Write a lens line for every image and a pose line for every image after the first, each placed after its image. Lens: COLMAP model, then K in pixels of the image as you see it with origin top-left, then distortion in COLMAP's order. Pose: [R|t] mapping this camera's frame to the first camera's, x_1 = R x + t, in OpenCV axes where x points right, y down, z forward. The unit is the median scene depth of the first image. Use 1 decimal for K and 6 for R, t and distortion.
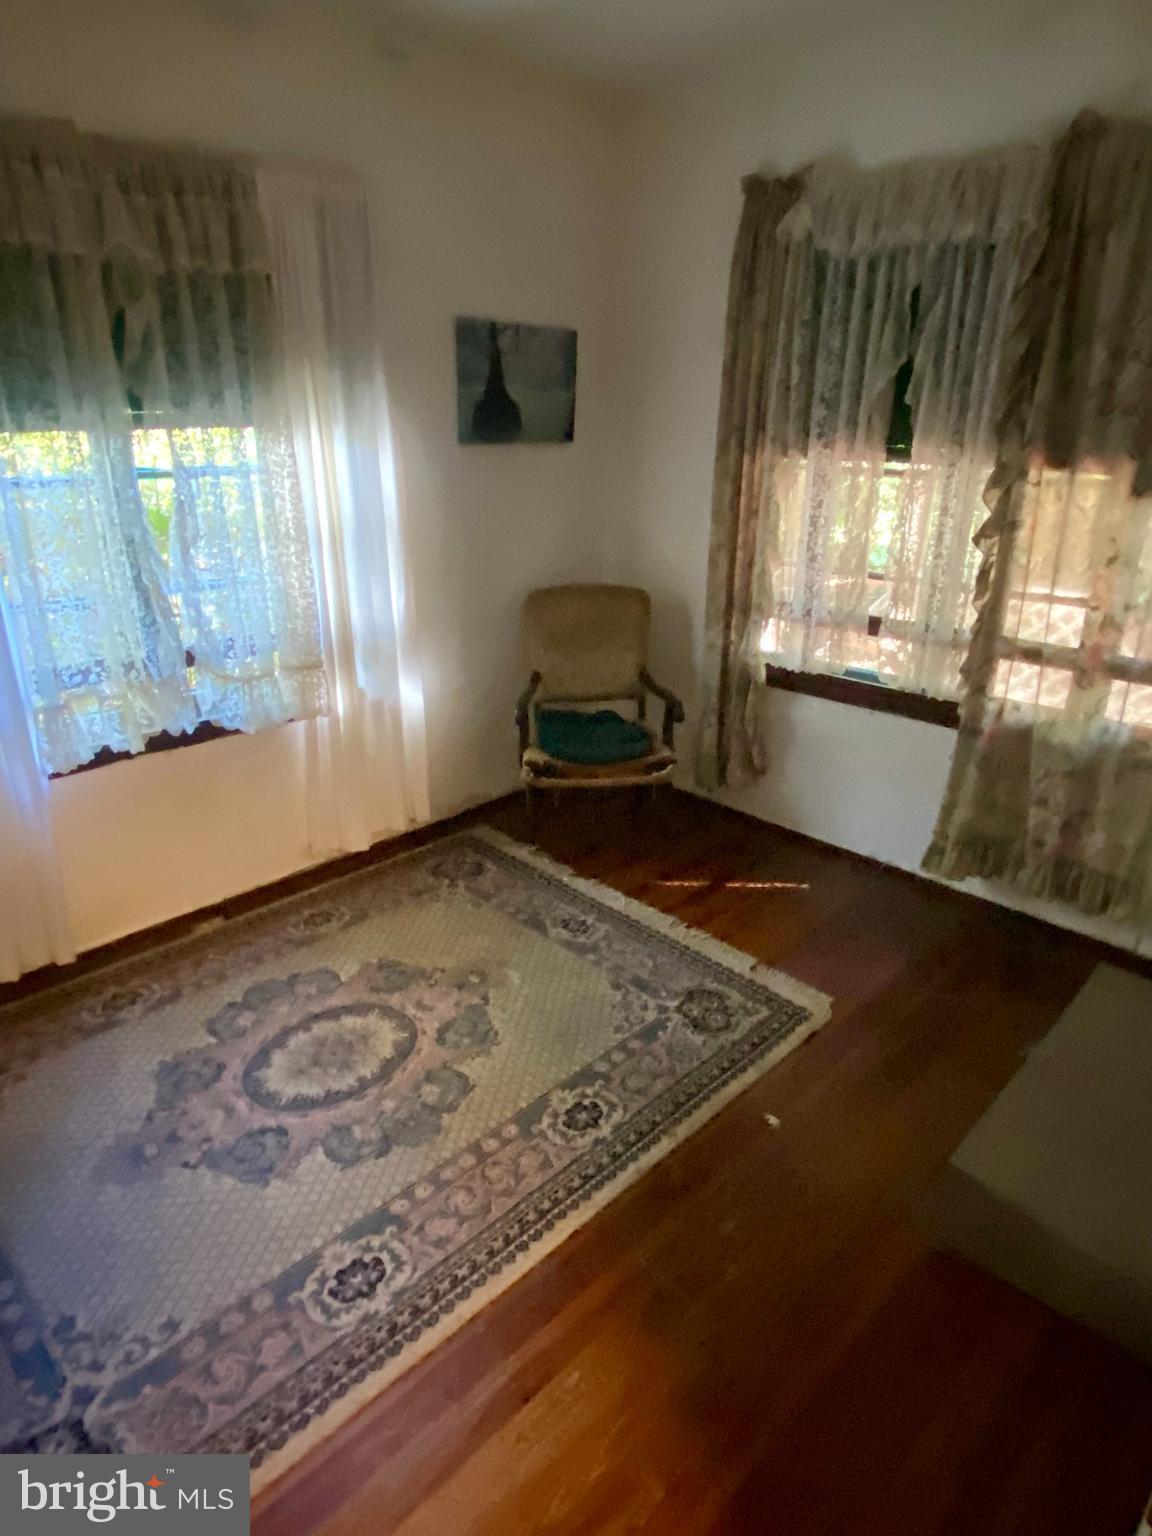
lens RADIAL K [[897.5, 0, 576.2], [0, 897.5, 766.7], [0, 0, 1]] dist [0.007013, -0.002342]
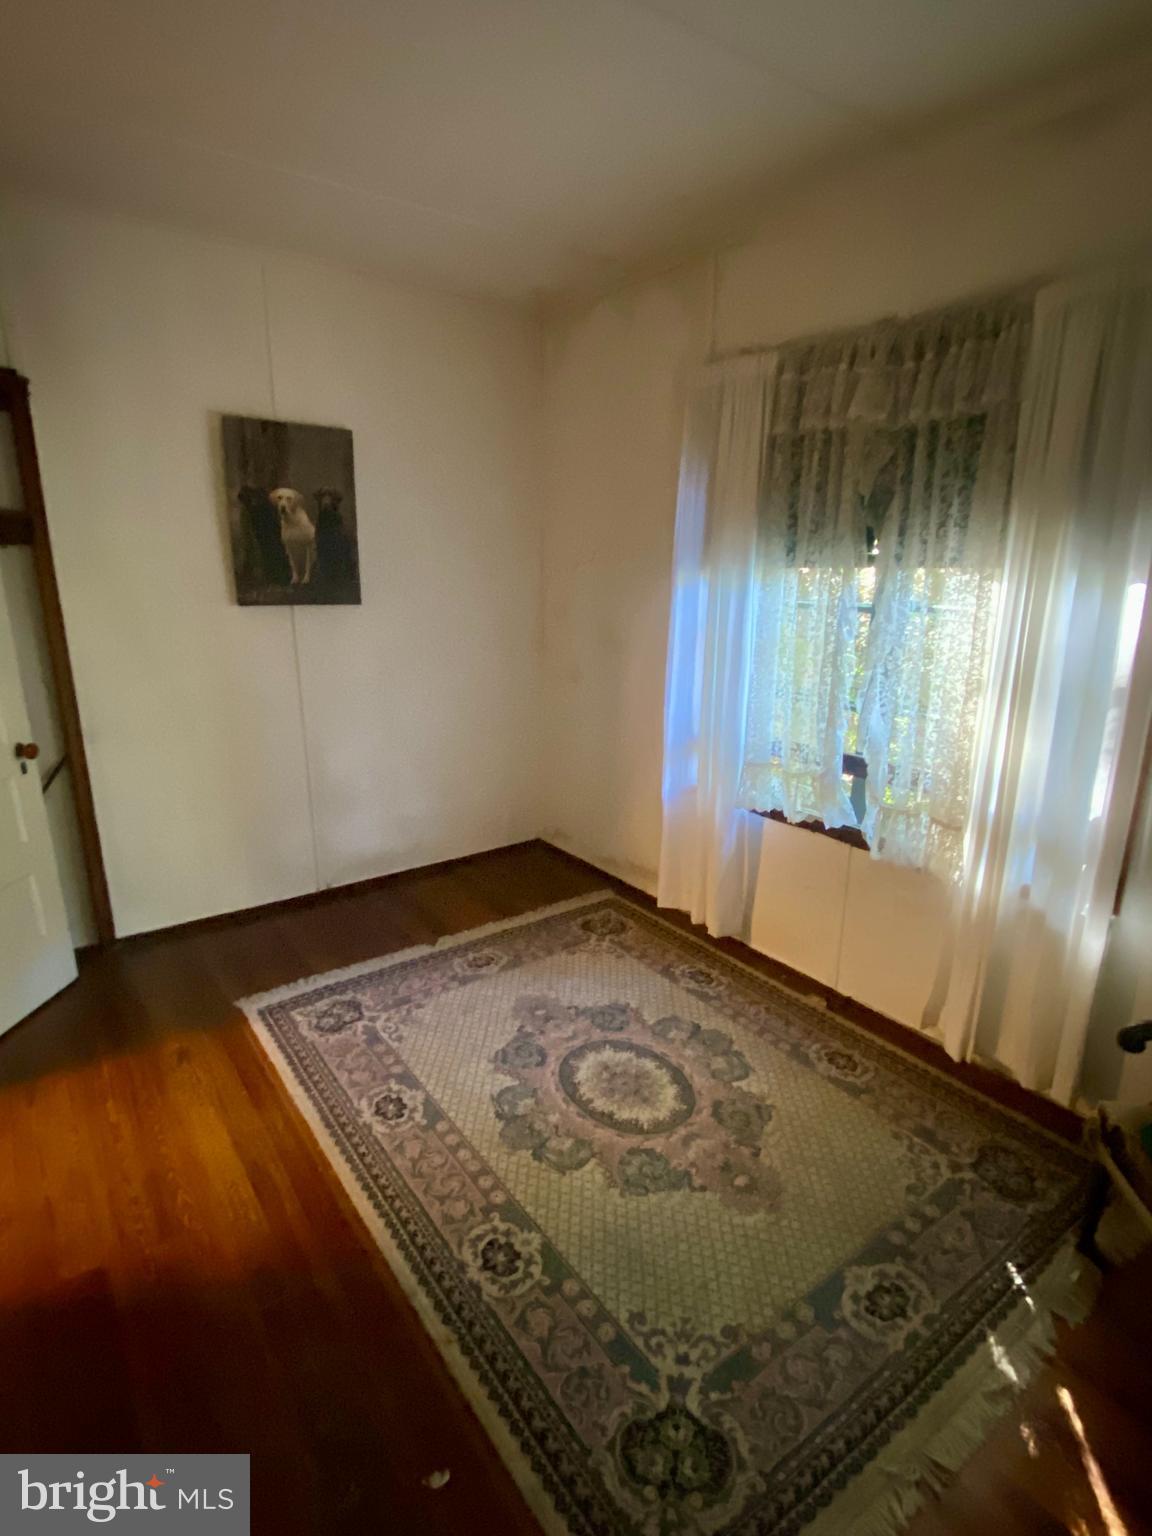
lens RADIAL K [[789.9, 0, 577.5], [0, 789.9, 768.7], [0, 0, 1]] dist [-0.002389, -0.002917]
pose [[-0.144777, 0.274011, -0.950767, 0.587661], [-0.369529, 0.876392, 0.308845, -0.324822], [0.917872, 0.396049, -0.025626, 0.796387]]
